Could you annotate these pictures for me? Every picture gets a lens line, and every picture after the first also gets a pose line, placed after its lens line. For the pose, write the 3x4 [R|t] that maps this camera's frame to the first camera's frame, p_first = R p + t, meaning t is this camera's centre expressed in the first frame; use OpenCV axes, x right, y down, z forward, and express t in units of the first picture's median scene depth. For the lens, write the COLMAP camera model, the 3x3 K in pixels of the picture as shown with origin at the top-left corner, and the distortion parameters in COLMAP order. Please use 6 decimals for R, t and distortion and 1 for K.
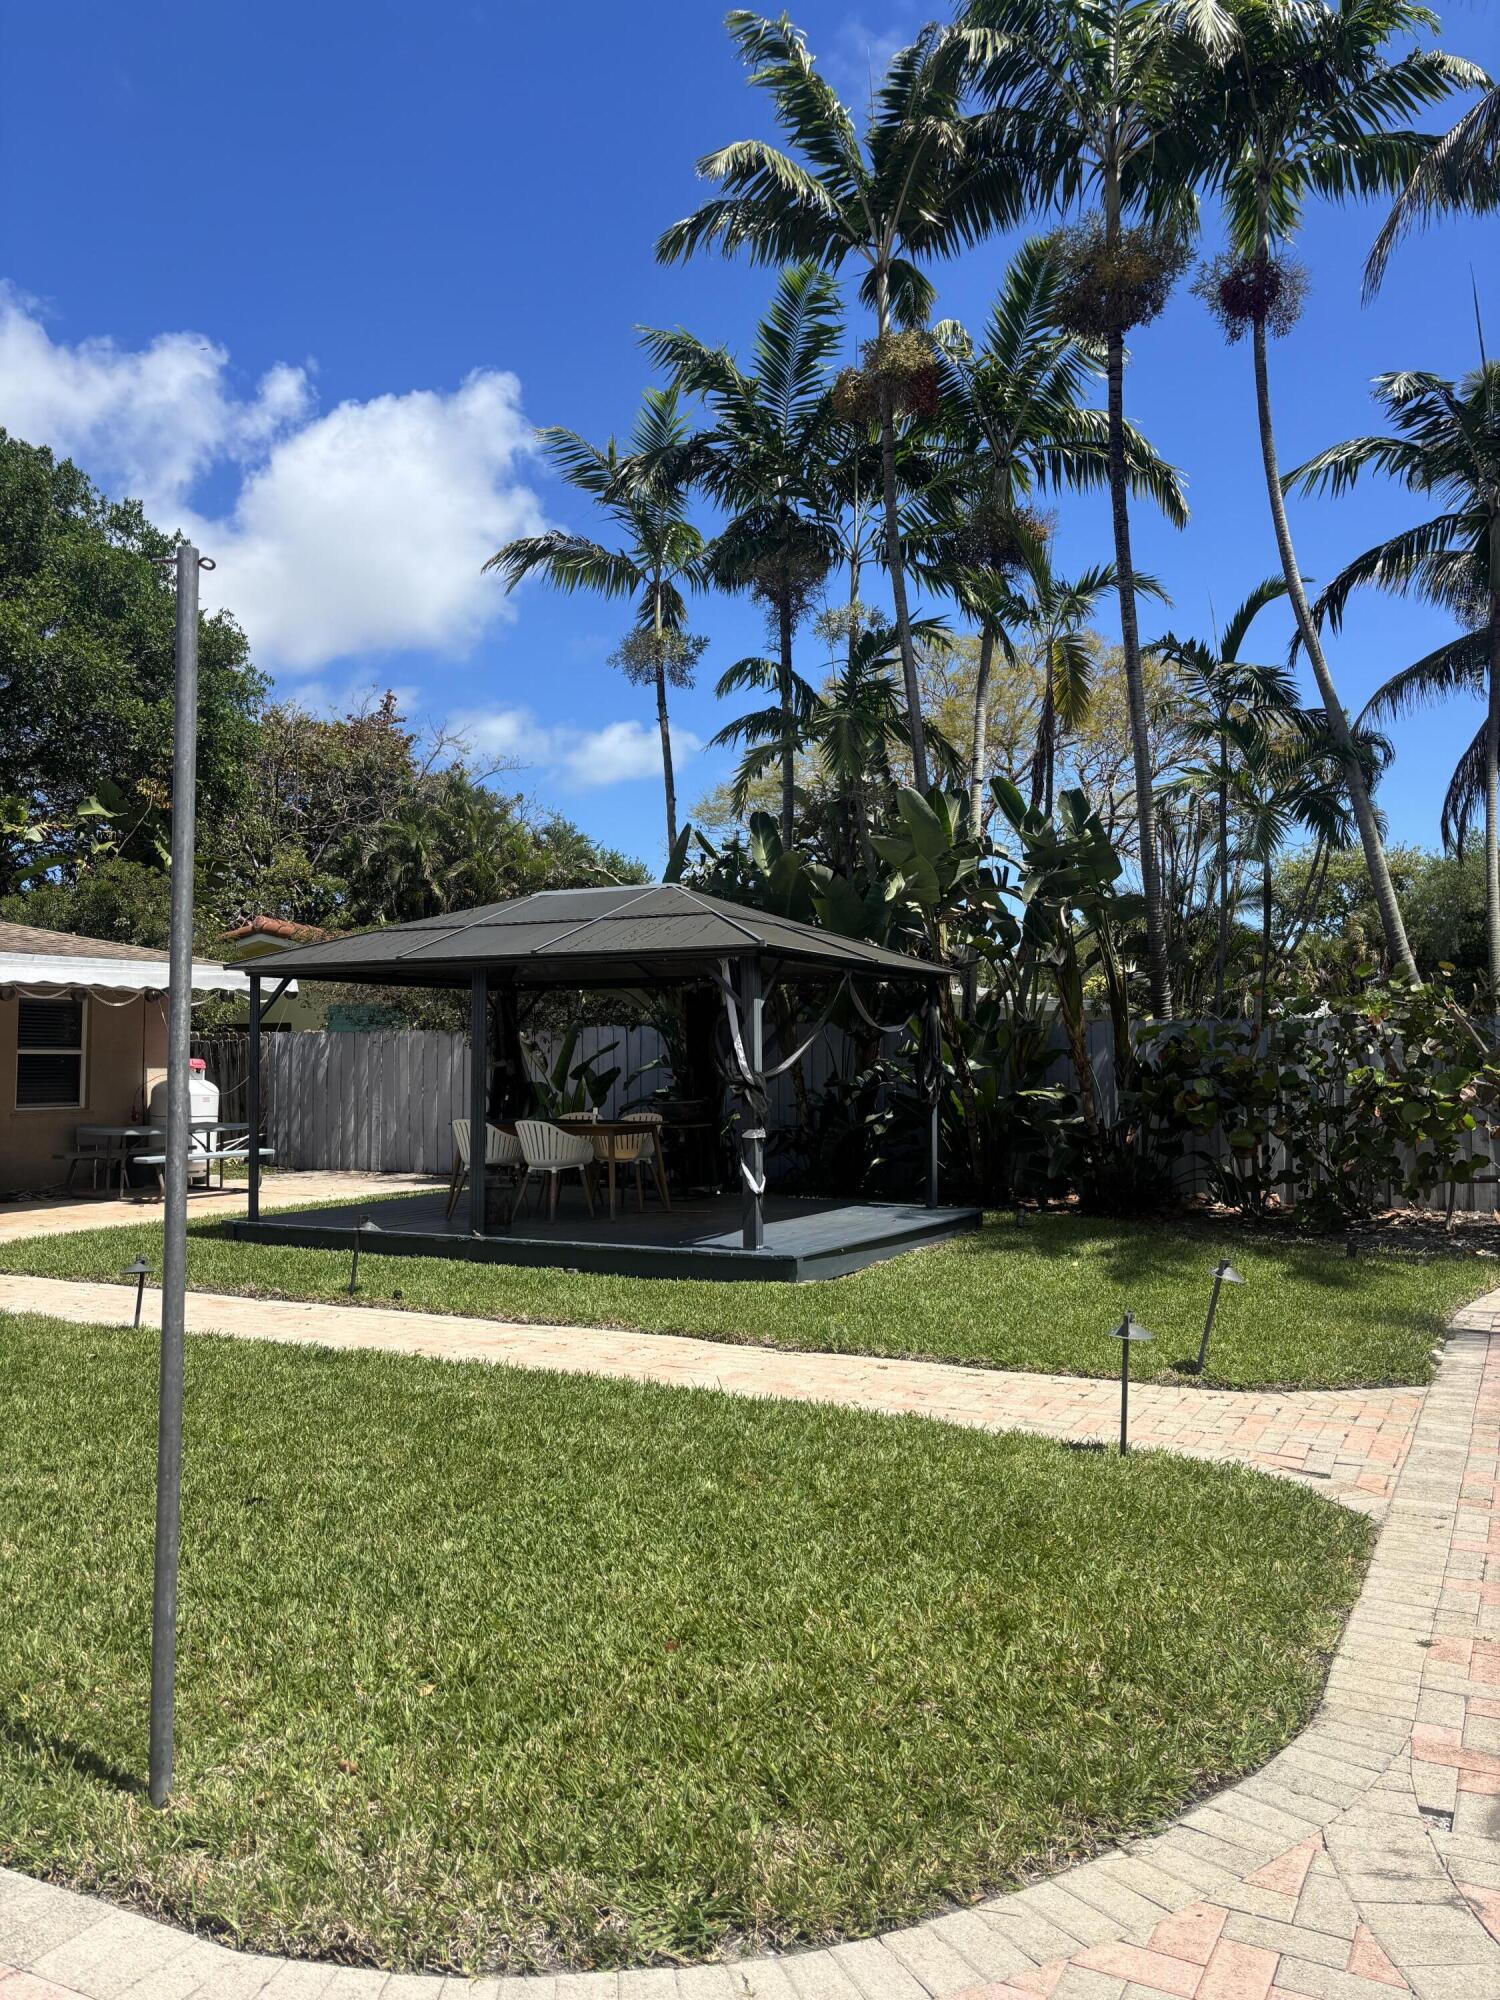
lens RADIAL K [[1486.2, 0, 749.8], [0, 1486.2, 980.7], [0, 0, 1]] dist [0.022787, -0.009491]
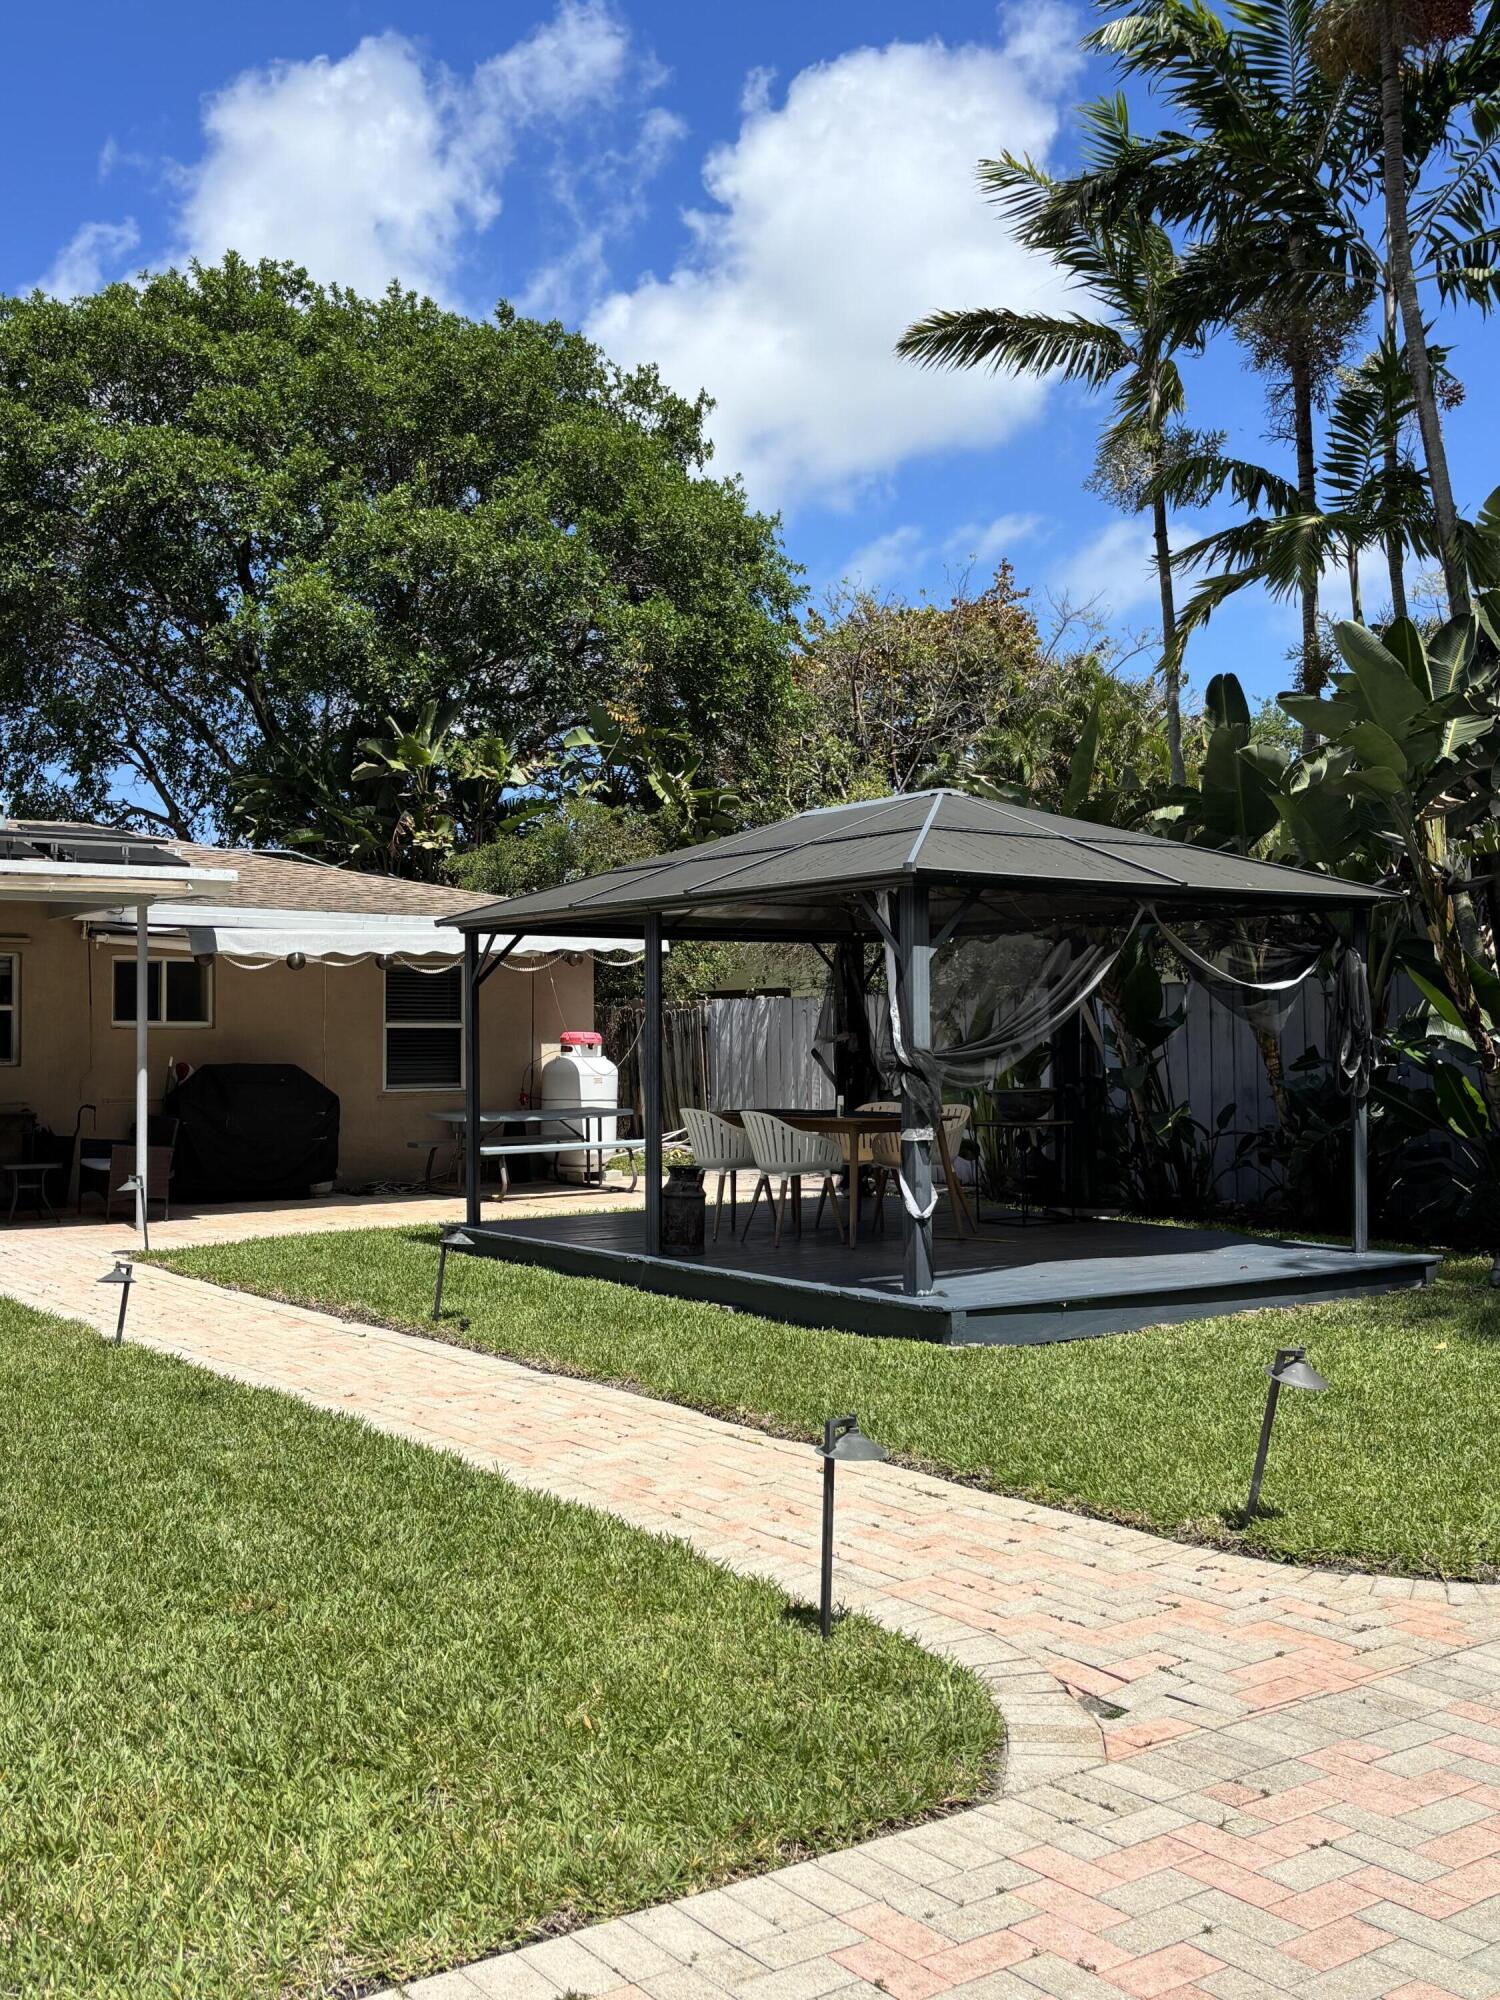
lens RADIAL K [[1907.0, 0, 748.9], [0, 1907.0, 1017.9], [0, 0, 1]] dist [0.023666, 0.000000]
pose [[0.902791, -0.005185, -0.430049, 0.251364], [0.024697, 0.998902, 0.039803, 0.005707], [0.429371, -0.046554, 0.901928, 0.103873]]
